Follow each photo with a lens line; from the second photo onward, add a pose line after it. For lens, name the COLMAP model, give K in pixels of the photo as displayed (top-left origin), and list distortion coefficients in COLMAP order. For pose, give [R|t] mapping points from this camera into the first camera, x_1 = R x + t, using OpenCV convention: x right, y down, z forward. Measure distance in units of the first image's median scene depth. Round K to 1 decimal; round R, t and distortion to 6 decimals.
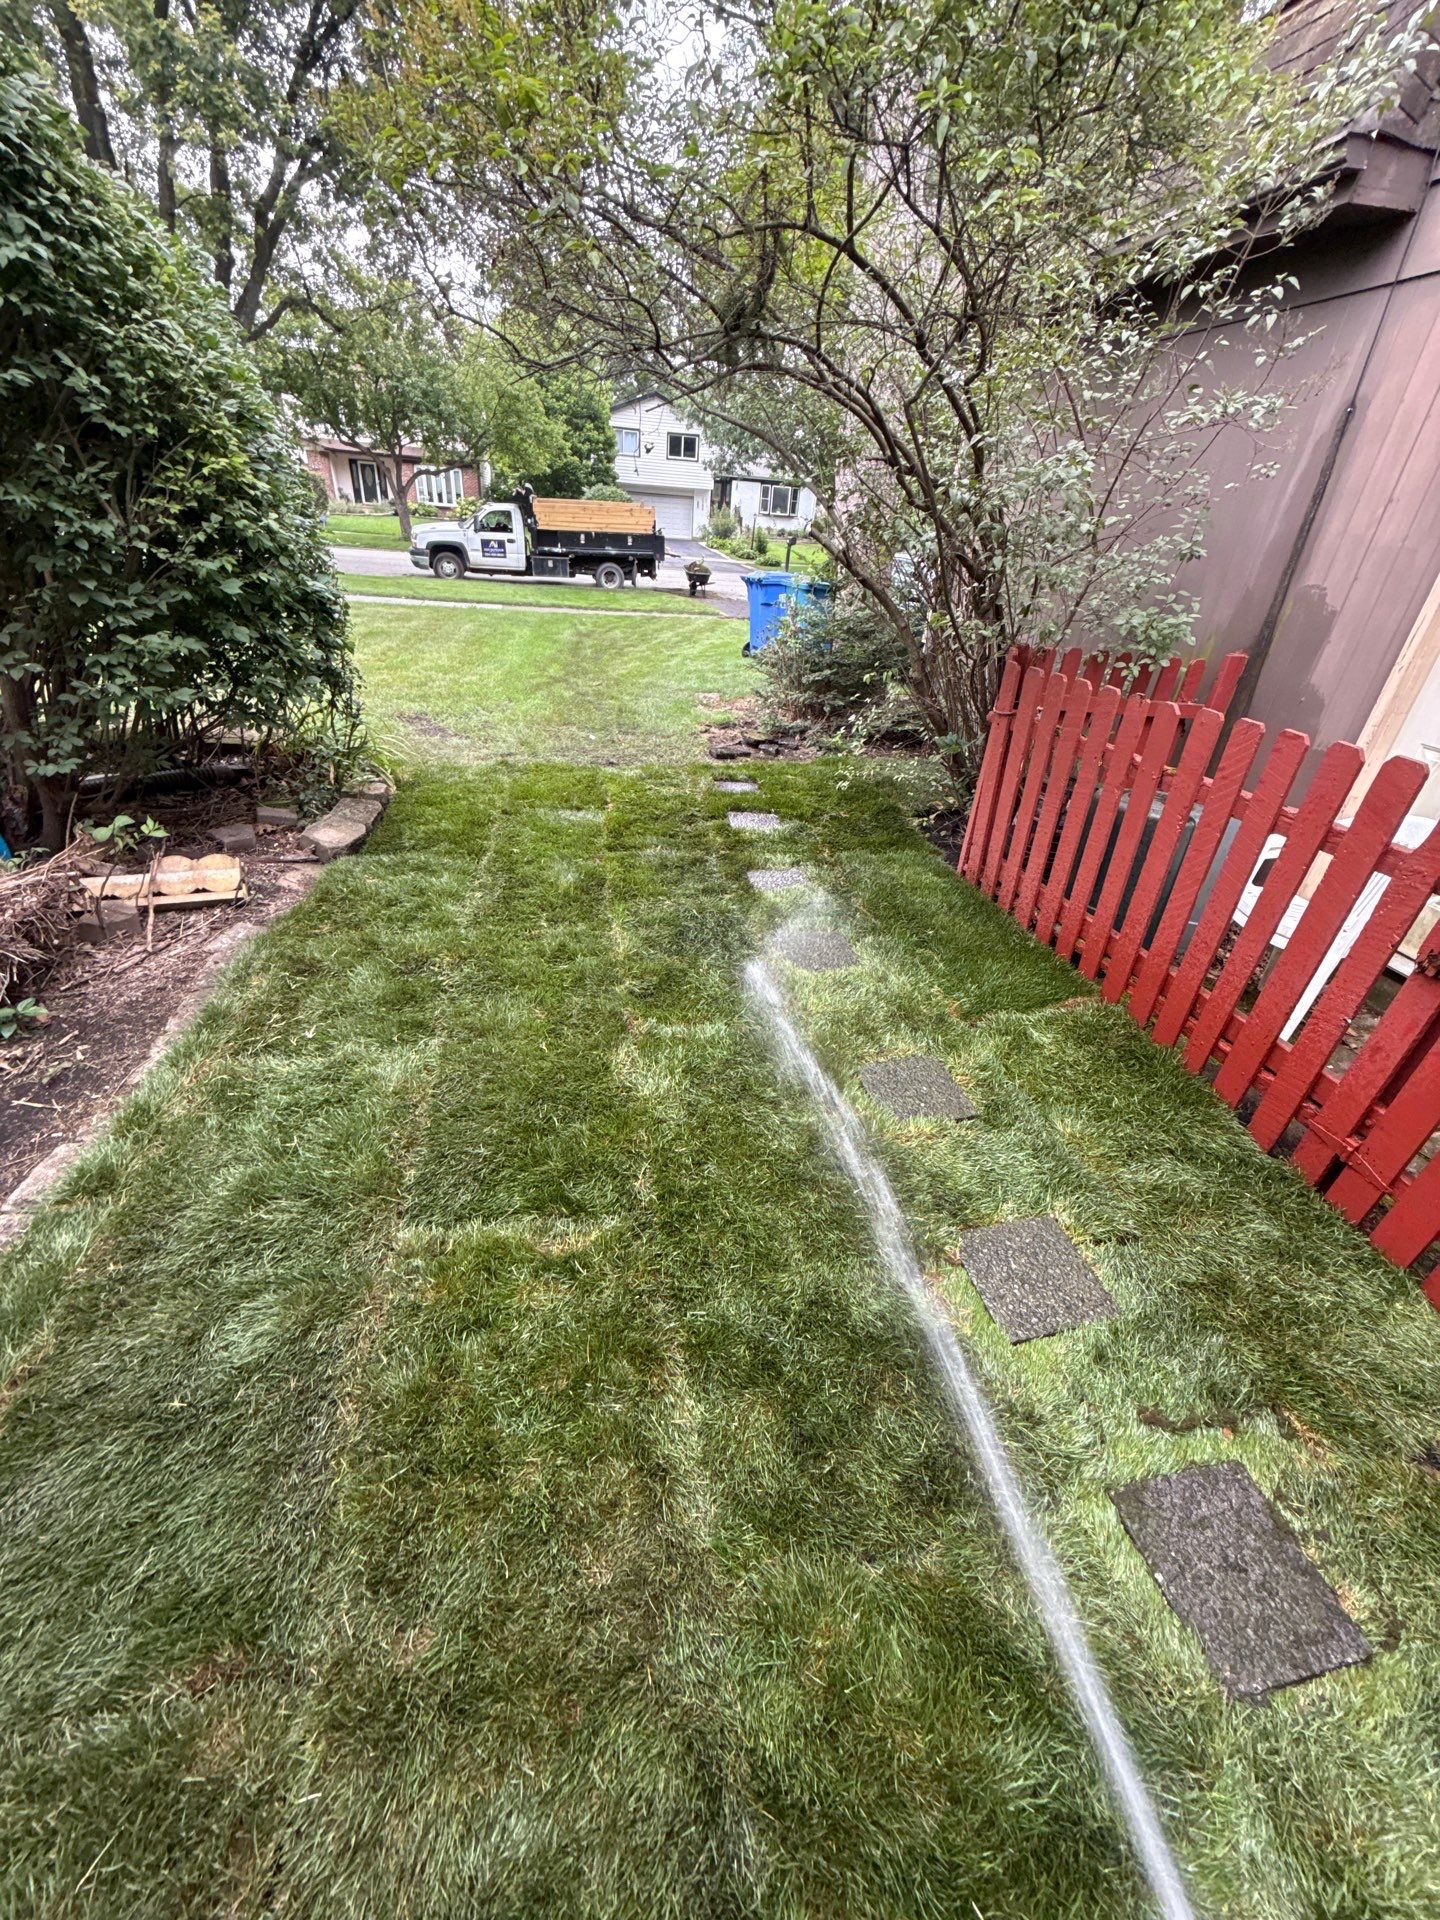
lens RADIAL K [[757.8, 0, 722.3], [0, 757.8, 955.6], [0, 0, 1]] dist [-0.001031, -0.000305]
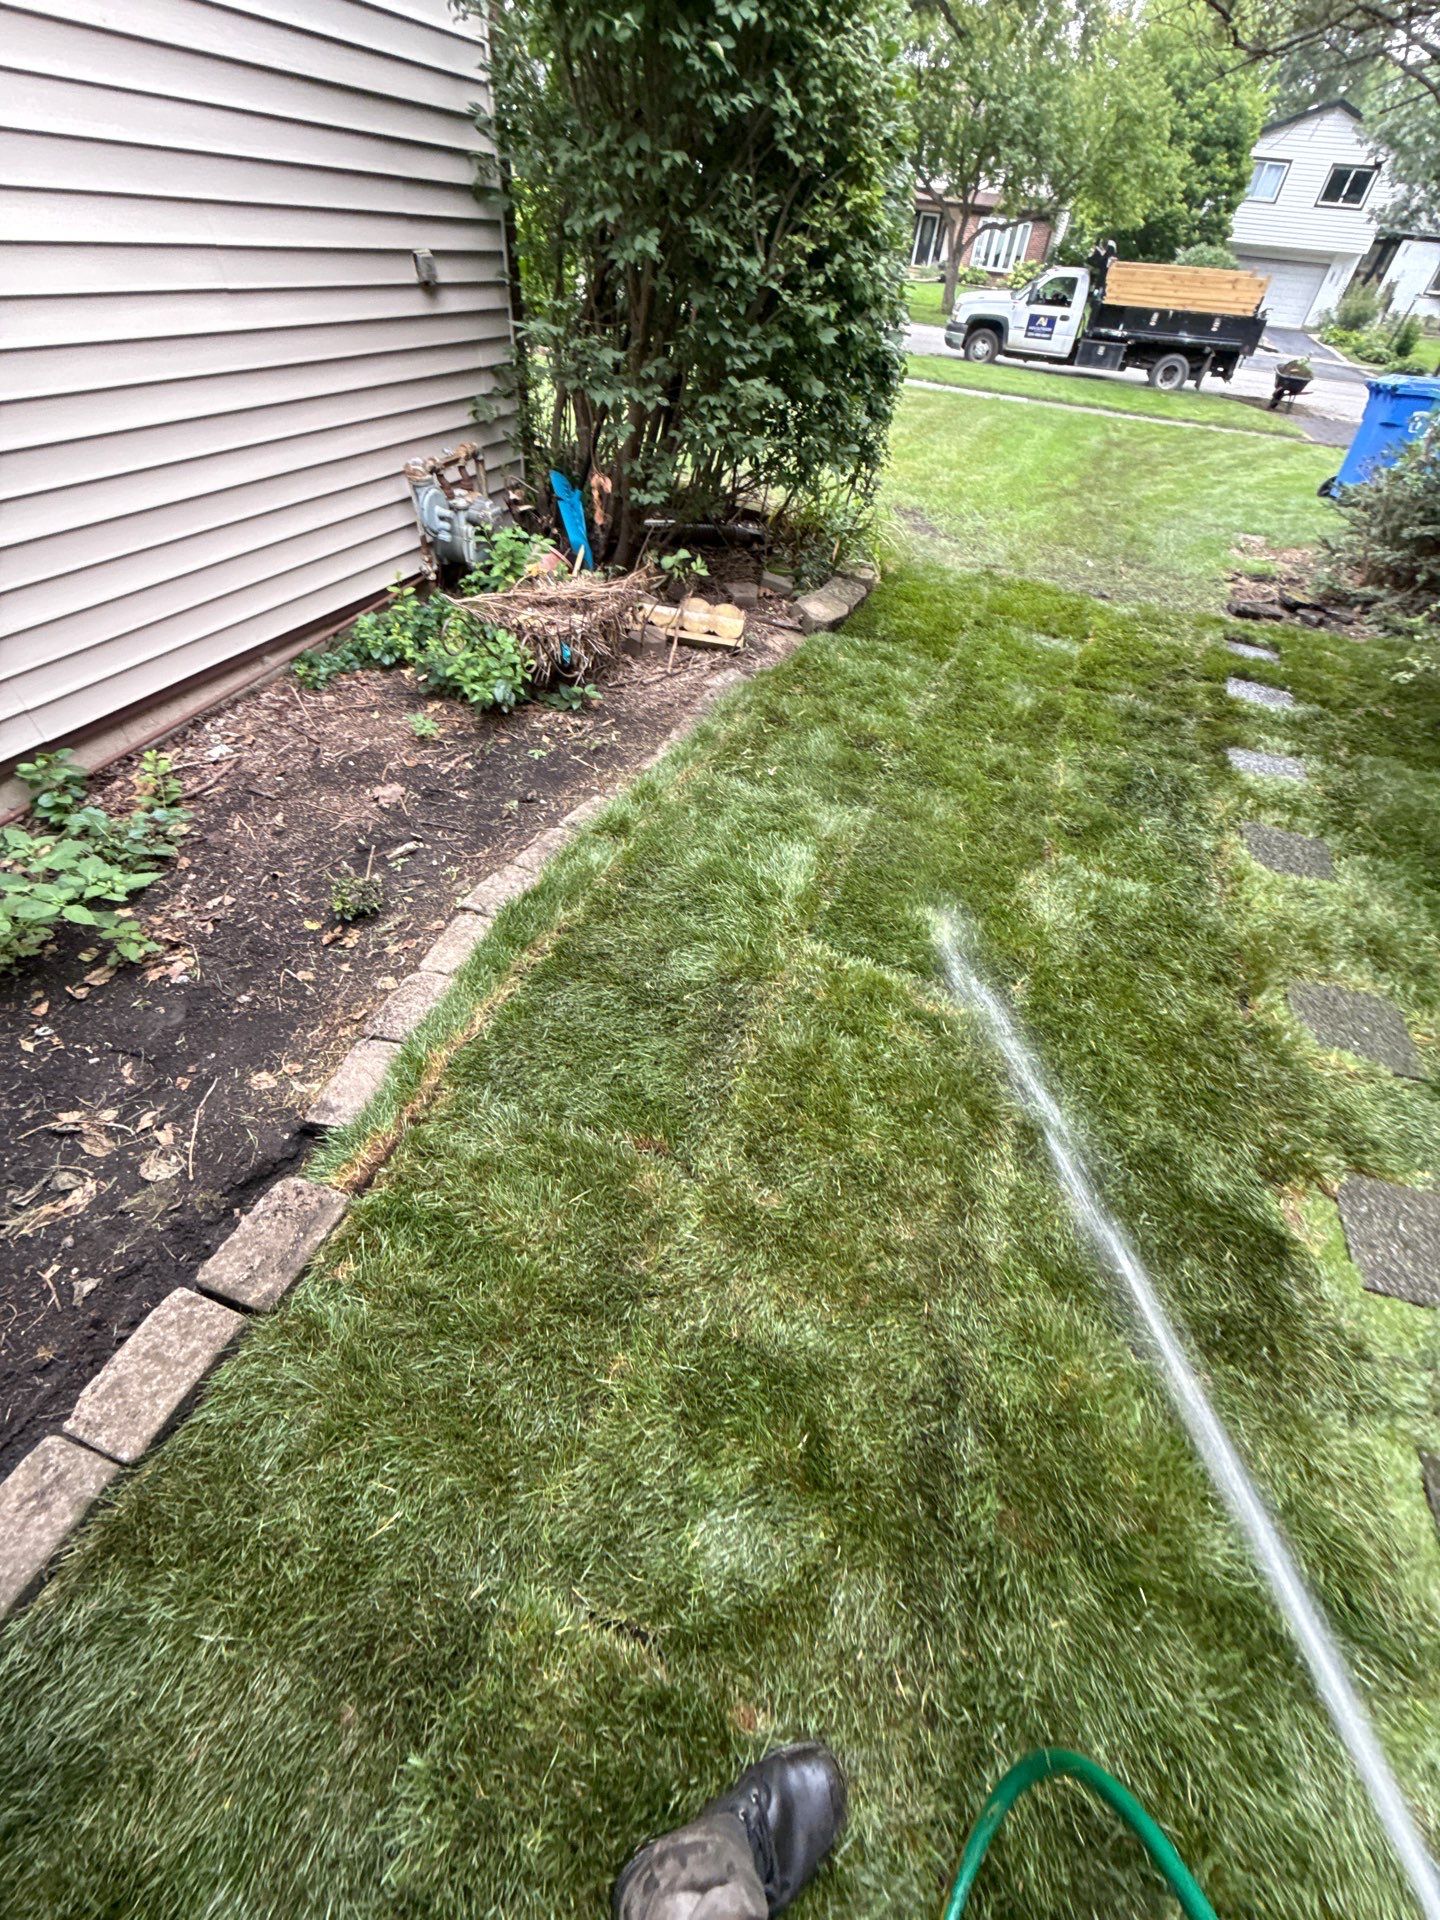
lens RADIAL K [[757.8, 0, 722.3], [0, 757.8, 955.6], [0, 0, 1]] dist [-0.001031, -0.000305]
pose [[0.844370, 0.371194, -0.386334, -0.038699], [-0.288084, 0.922543, 0.256753, 0.063150], [0.451715, -0.105498, 0.885903, -0.070533]]
